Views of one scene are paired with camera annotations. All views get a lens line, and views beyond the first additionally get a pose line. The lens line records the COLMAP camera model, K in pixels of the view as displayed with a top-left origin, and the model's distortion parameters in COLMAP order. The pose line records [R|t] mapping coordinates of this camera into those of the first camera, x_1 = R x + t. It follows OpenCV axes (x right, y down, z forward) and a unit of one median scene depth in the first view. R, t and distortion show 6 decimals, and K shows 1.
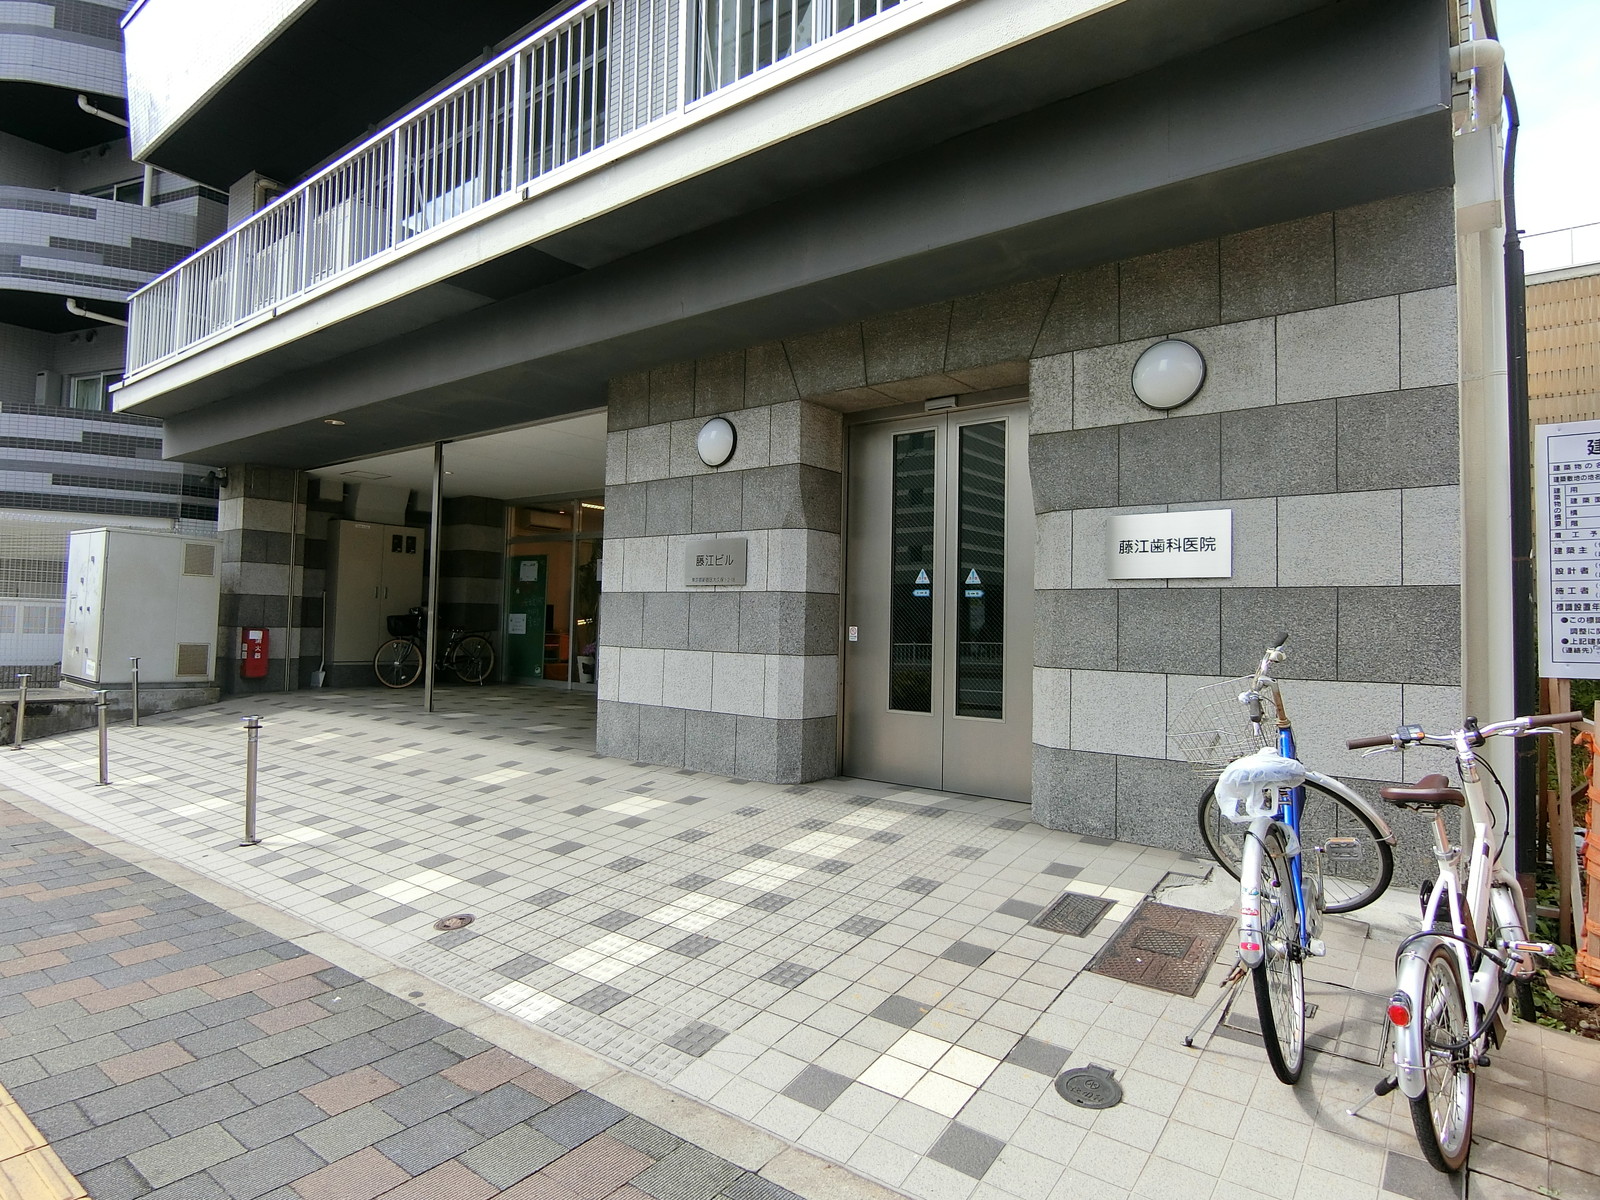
lens RADIAL K [[889.3, 0, 799.0], [0, 889.3, 594.6], [0, 0, 1]] dist [-0.008654, -0.001810]
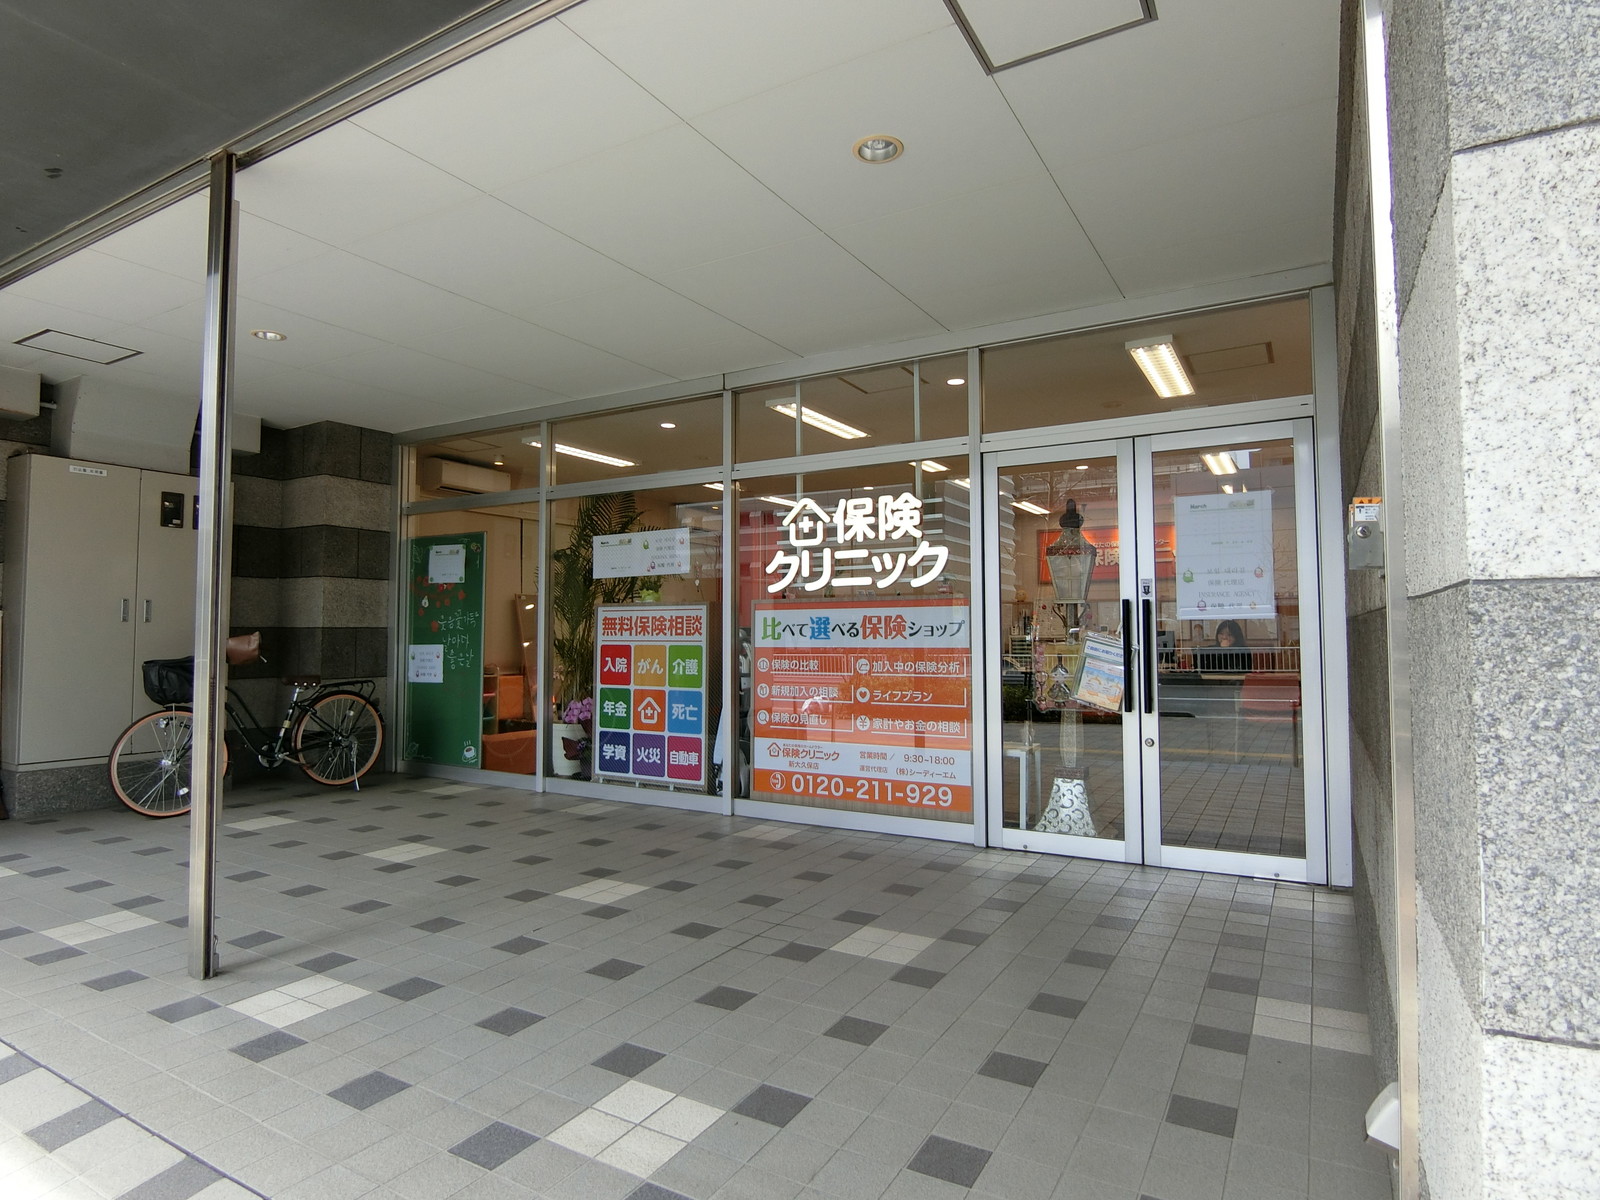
lens RADIAL K [[889.3, 0, 801.1], [0, 889.3, 599.8], [0, 0, 1]] dist [-0.008654, -0.001810]
pose [[0.991660, -0.018530, 0.127541, -0.162808], [0.018639, 0.999826, 0.000339, -0.001389], [-0.127525, 0.002042, 0.991833, 0.447642]]
